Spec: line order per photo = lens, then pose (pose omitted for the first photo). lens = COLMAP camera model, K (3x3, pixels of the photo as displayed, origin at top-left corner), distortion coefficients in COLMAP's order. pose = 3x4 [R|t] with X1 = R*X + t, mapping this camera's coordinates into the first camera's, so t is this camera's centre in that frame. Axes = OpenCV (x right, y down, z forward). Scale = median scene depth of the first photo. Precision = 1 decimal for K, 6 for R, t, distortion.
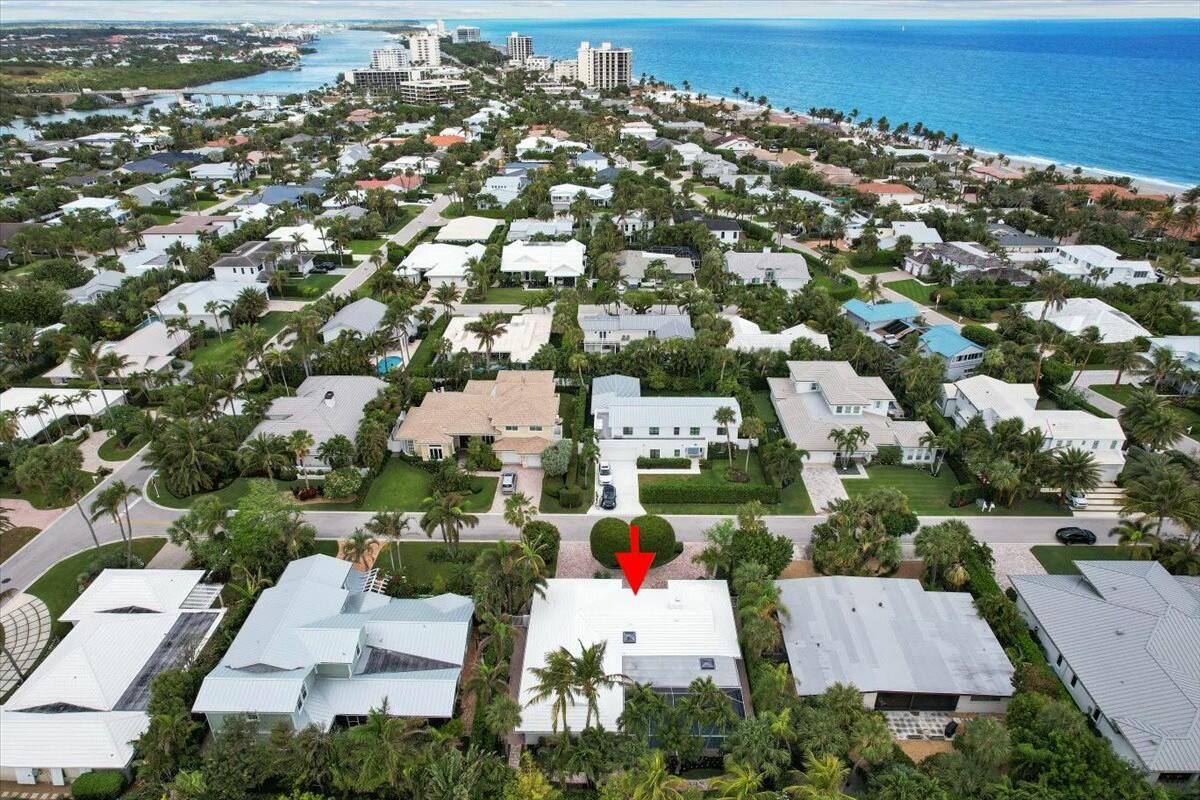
lens RADIAL K [[754.3, 0, 600.0], [0, 754.3, 400.0], [0, 0, 1]] dist [-0.028875, 0.001670]
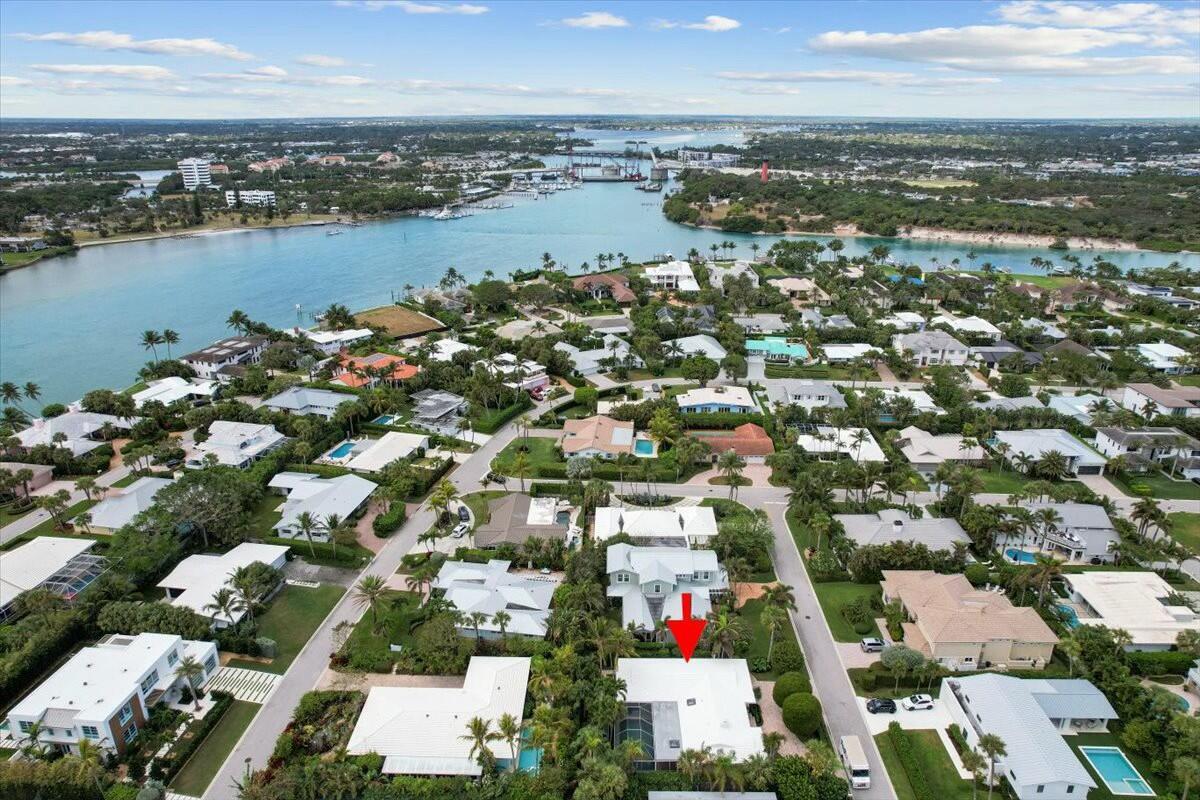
lens RADIAL K [[754.3, 0, 600.0], [0, 754.3, 400.0], [0, 0, 1]] dist [-0.028875, 0.001670]
pose [[-0.009594, 0.358171, -0.933607, 0.488784], [-0.456095, 0.829307, 0.322844, -0.227985], [0.889880, 0.428910, 0.155404, 0.150835]]
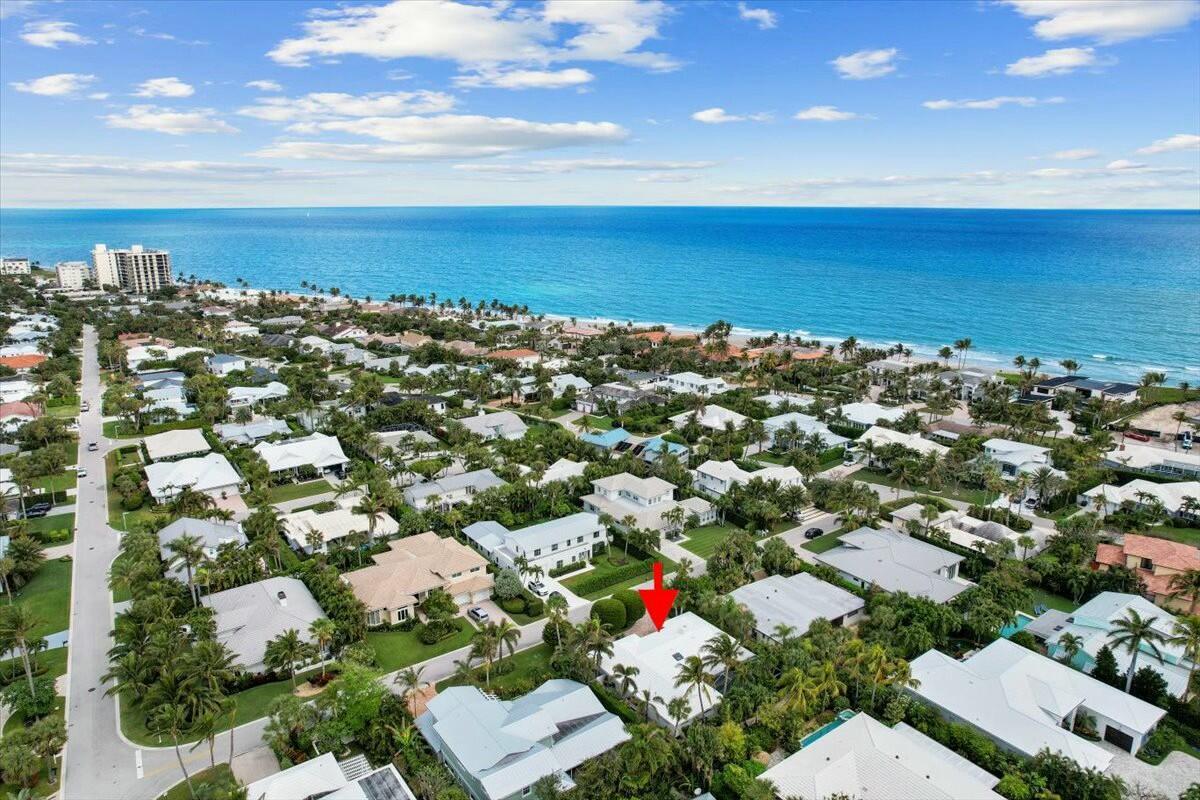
lens RADIAL K [[754.3, 0, 600.0], [0, 754.3, 400.0], [0, 0, 1]] dist [-0.028875, 0.001670]
pose [[0.807814, -0.149757, 0.570096, -0.341058], [0.272079, 0.952721, -0.135262, -0.002287], [-0.522886, 0.264378, 0.810367, -0.099111]]
